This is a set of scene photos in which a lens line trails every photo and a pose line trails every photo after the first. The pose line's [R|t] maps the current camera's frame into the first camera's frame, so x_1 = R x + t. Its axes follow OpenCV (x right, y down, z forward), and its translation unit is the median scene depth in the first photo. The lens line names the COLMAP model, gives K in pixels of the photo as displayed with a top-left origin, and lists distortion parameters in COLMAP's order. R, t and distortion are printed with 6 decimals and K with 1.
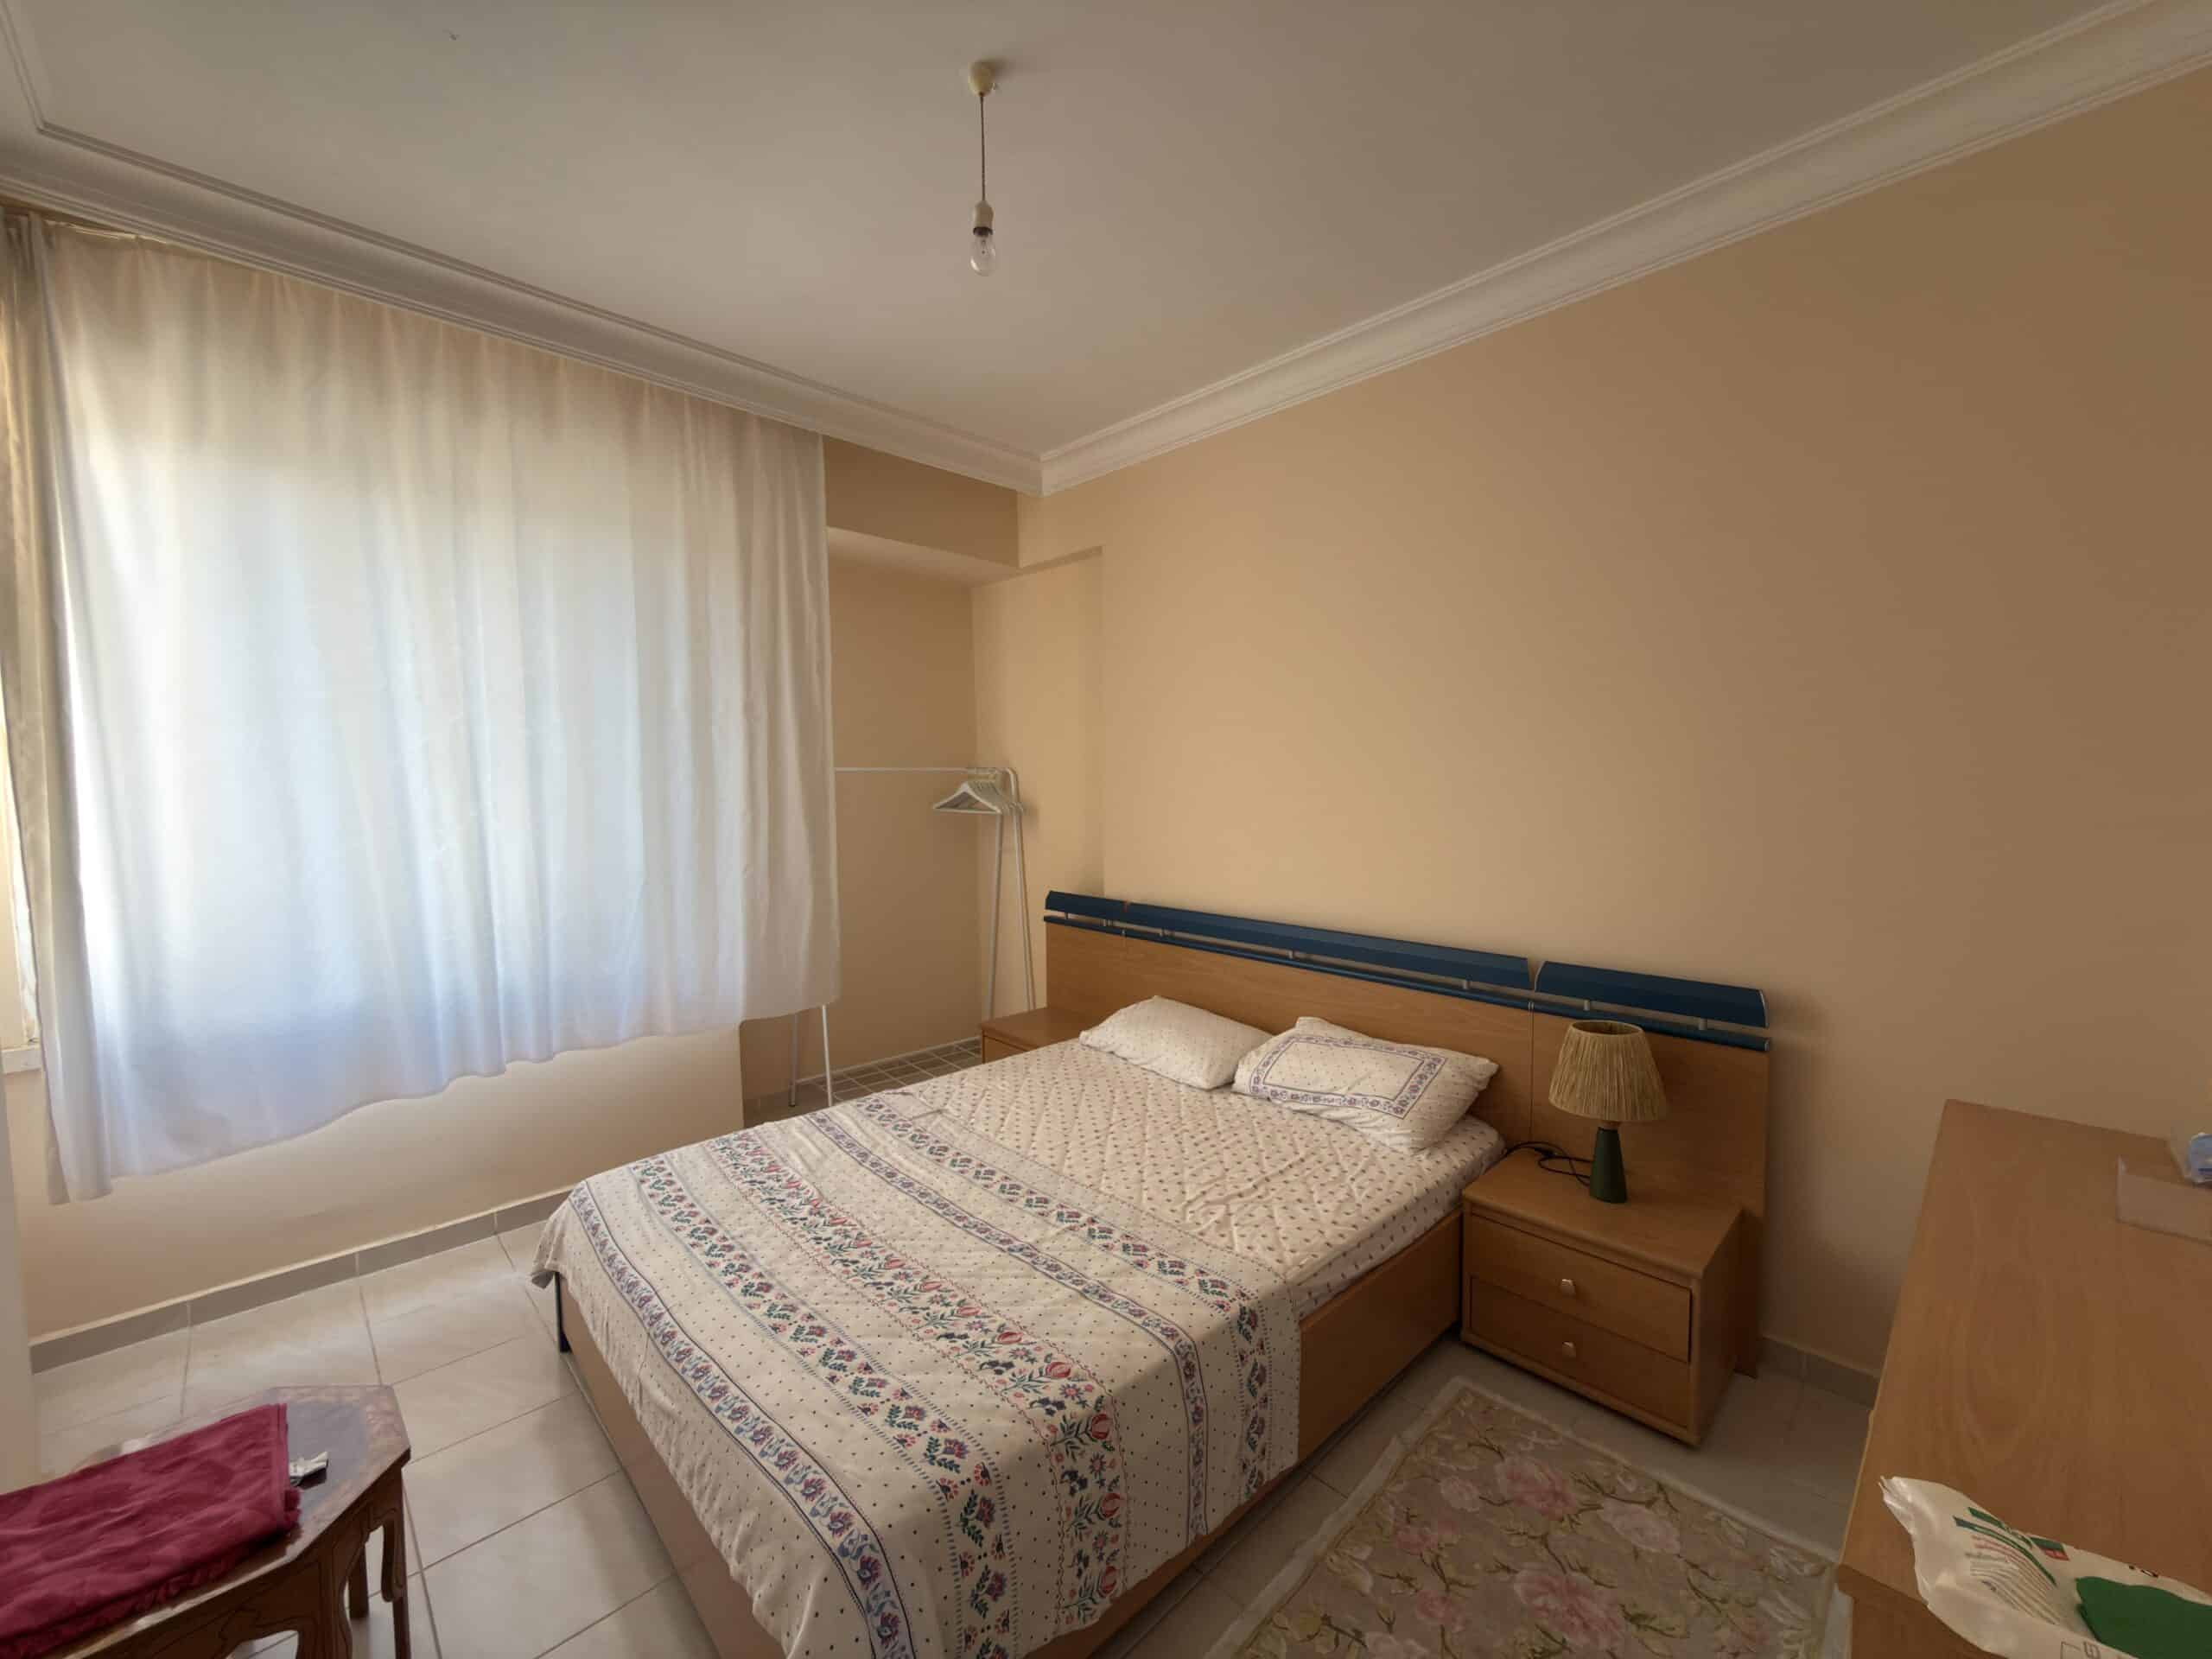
lens RADIAL K [[876.1, 0, 1109.2], [0, 876.1, 829.3], [0, 0, 1]] dist [0.000984, -0.000413]
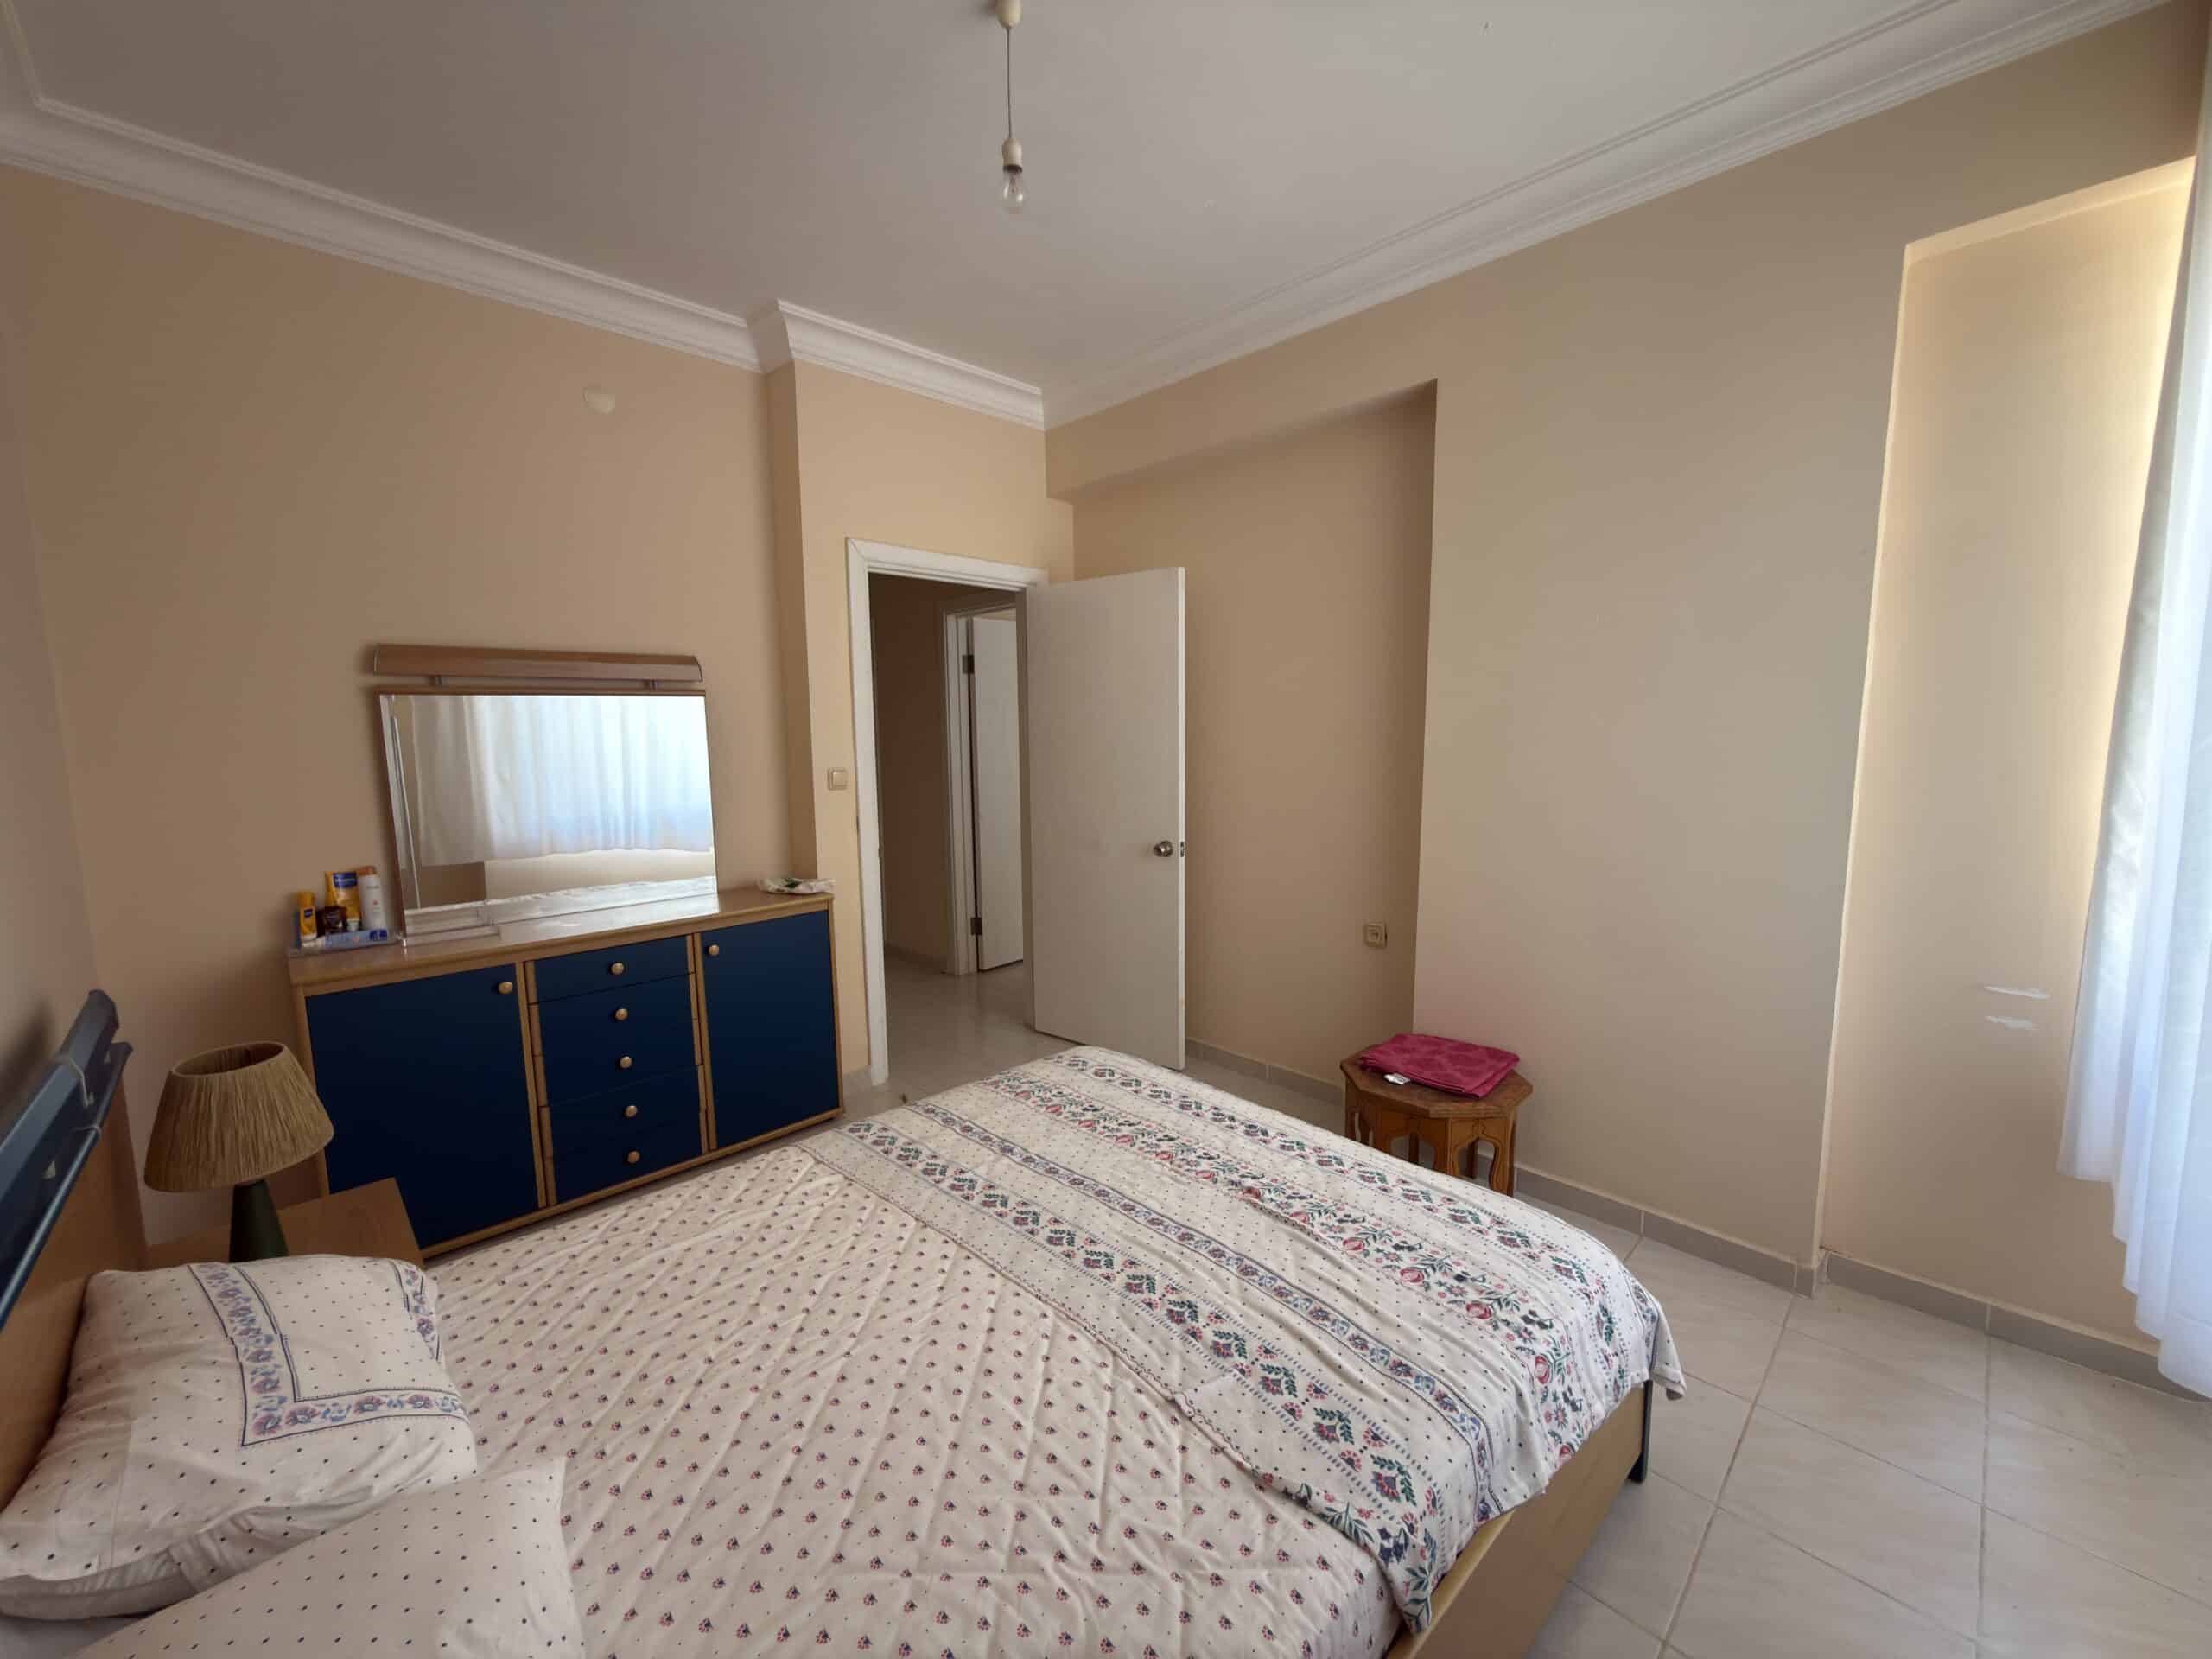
lens RADIAL K [[876.1, 0, 1109.2], [0, 876.1, 829.3], [0, 0, 1]] dist [0.000984, -0.000413]
pose [[-0.999828, 0.018524, 0.000792, -0.192741], [0.018388, 0.985173, 0.170576, -0.082476], [0.002380, 0.170562, -0.985344, 1.700909]]
